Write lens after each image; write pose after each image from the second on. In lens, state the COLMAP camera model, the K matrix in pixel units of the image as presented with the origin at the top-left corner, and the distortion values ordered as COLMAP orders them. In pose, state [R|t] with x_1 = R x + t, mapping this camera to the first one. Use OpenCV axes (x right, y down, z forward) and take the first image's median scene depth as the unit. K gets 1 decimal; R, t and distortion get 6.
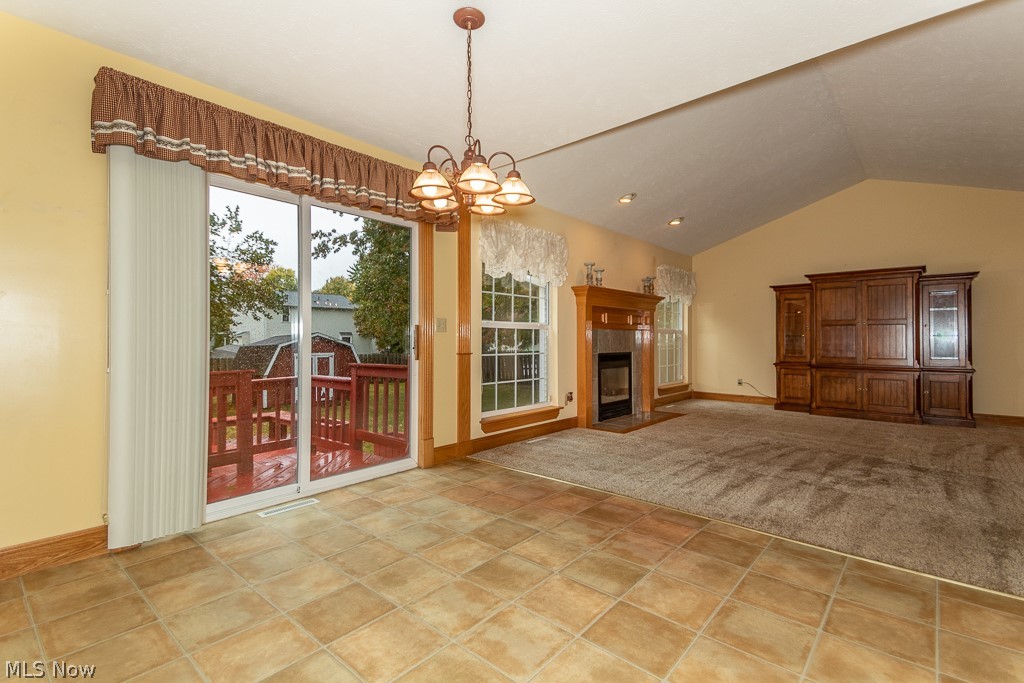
lens RADIAL K [[462.0, 0, 507.9], [0, 462.0, 333.7], [0, 0, 1]] dist [0.033289, -0.001434]
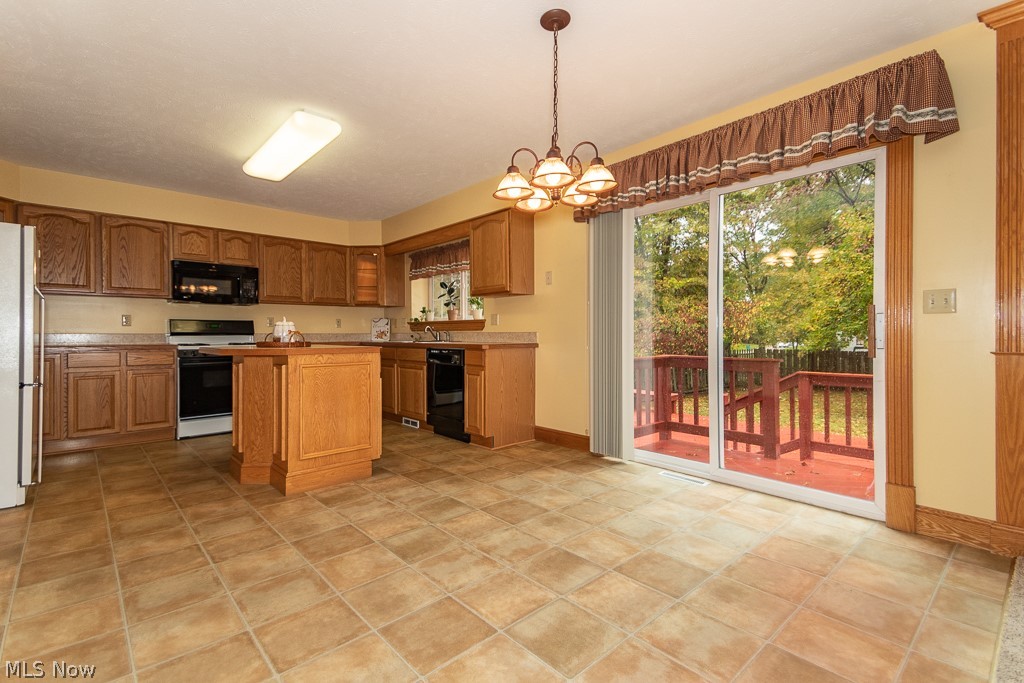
lens RADIAL K [[462.0, 0, 511.0], [0, 462.0, 331.3], [0, 0, 1]] dist [0.033289, -0.001434]
pose [[-0.107156, -0.000165, -0.994242, 0.727547], [0.016854, 0.999856, -0.001982, 0.012149], [0.994099, -0.016970, -0.107138, 0.746491]]
